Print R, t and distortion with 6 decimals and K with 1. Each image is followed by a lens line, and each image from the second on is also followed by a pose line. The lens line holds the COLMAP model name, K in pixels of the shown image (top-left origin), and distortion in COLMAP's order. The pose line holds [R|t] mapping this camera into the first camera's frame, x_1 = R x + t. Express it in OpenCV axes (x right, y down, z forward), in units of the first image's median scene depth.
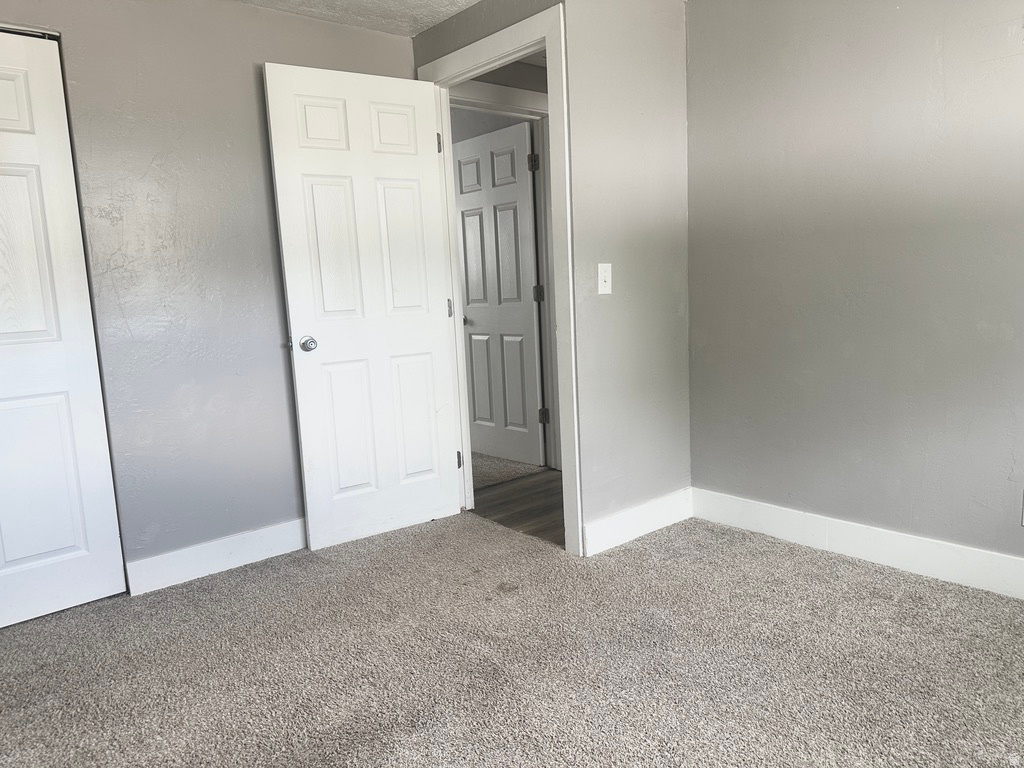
lens RADIAL K [[722.4, 0, 512.0], [0, 722.4, 384.0], [0, 0, 1]] dist [0.050222, -0.049933]
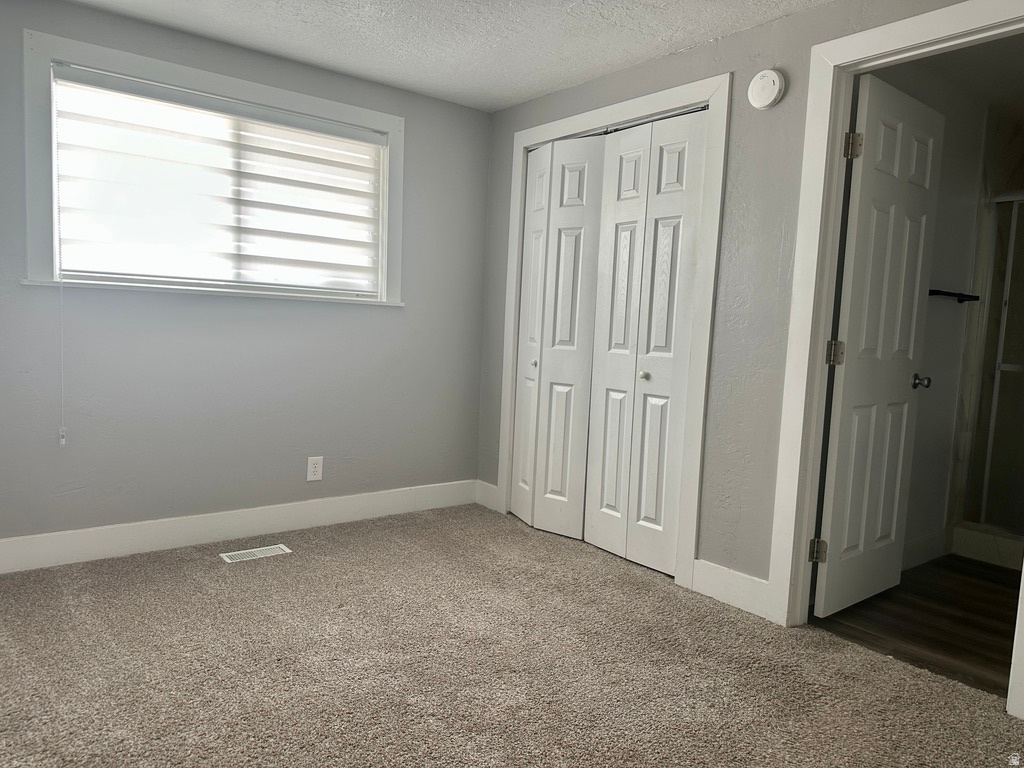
lens RADIAL K [[722.4, 0, 512.0], [0, 722.4, 384.0], [0, 0, 1]] dist [0.050222, -0.049933]
pose [[0.991553, 0.088716, 0.094614, -0.213826], [-0.083601, 0.994884, -0.056724, -0.025884], [-0.099162, 0.048335, 0.993897, 0.280000]]
